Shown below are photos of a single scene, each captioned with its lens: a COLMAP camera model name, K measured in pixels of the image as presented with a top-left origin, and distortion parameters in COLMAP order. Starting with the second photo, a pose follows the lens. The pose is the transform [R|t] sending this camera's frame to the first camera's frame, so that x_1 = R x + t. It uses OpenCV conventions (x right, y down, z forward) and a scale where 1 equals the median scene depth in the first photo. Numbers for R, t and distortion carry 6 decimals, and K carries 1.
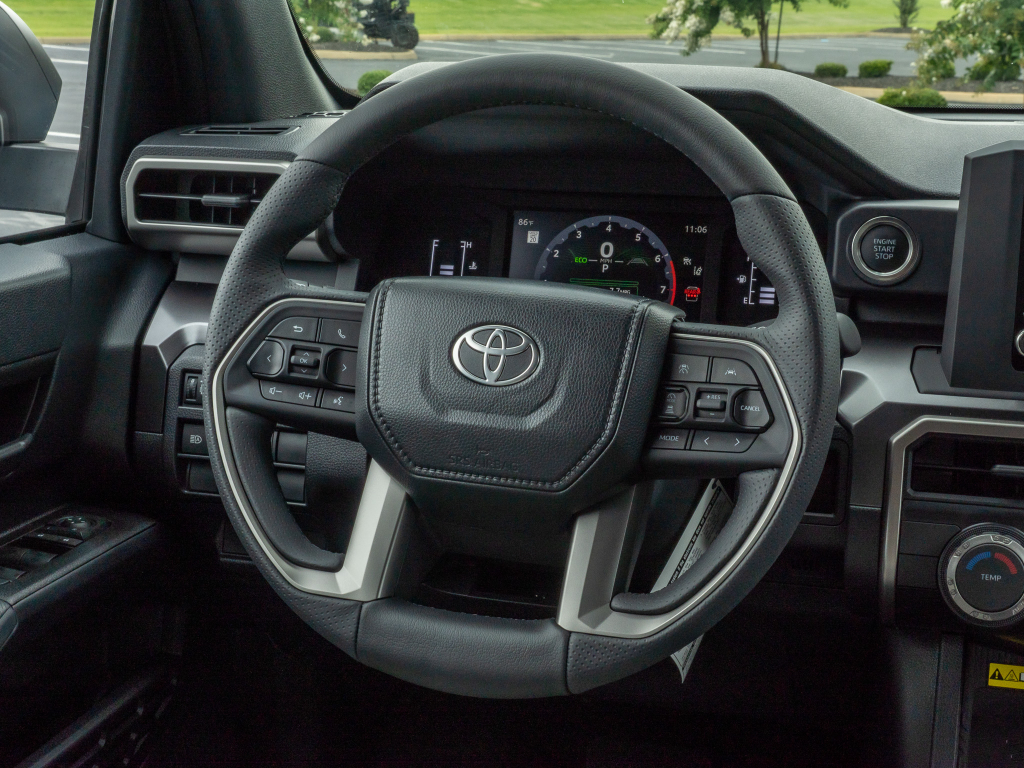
lens RADIAL K [[1735.9, 0, 487.4], [0, 1735.9, 387.7], [0, 0, 1]] dist [-0.048023, 0.000000]
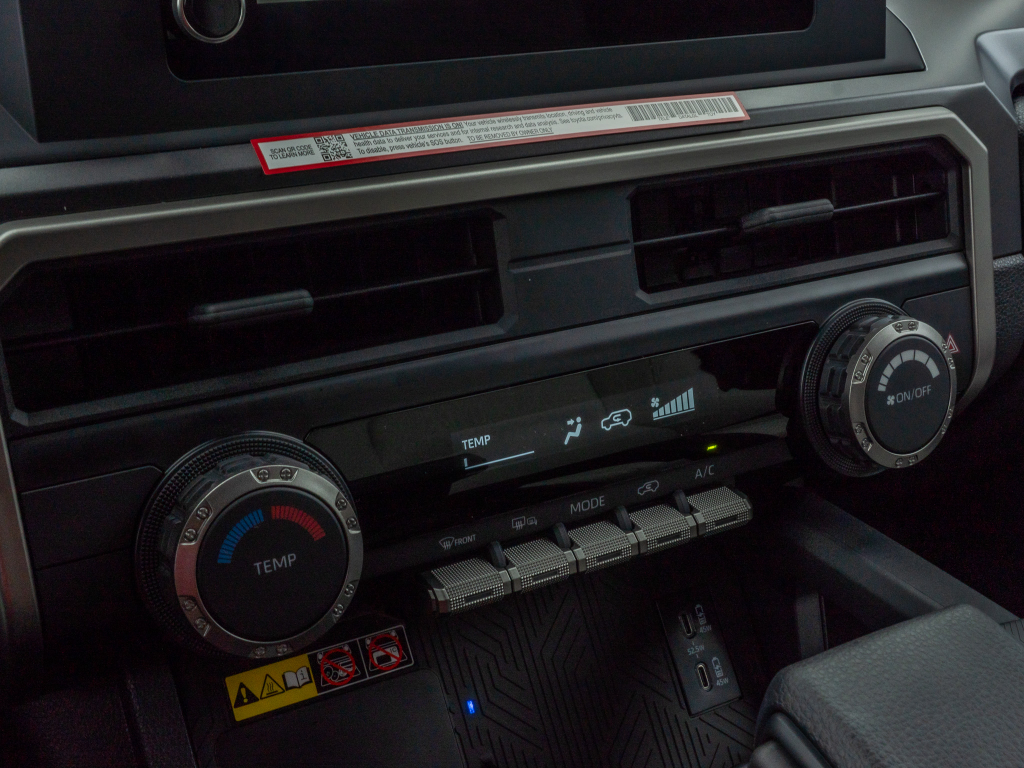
lens RADIAL K [[1261.0, 0, 491.7], [0, 1261.0, 413.2], [0, 0, 1]] dist [-0.010960, 0.000000]
pose [[0.685633, -0.293085, 0.666339, 0.127267], [0.157700, 0.953432, 0.257094, 0.000876], [-0.710660, -0.071190, 0.699925, 0.733814]]
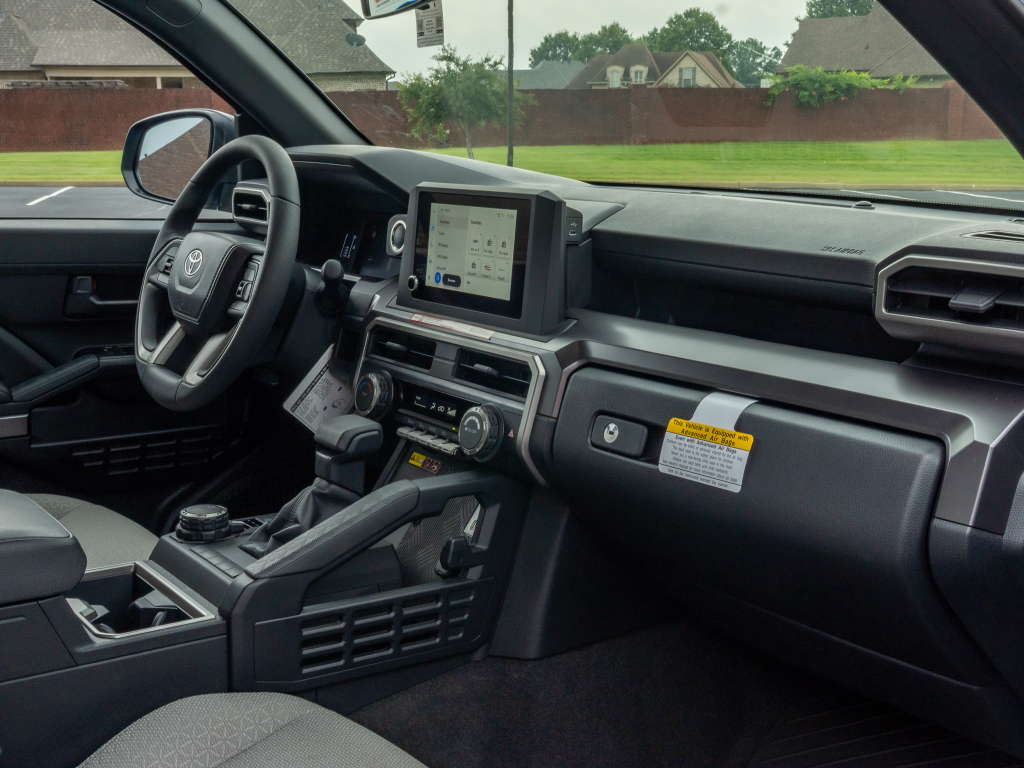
lens RADIAL K [[1261.0, 0, 521.7], [0, 1261.0, 416.0], [0, 0, 1]] dist [-0.010960, 0.000000]
pose [[0.804333, 0.142005, -0.576960, 1.280285], [-0.151182, 0.987975, 0.032406, 0.059085], [0.574623, 0.061161, 0.816129, -0.094181]]
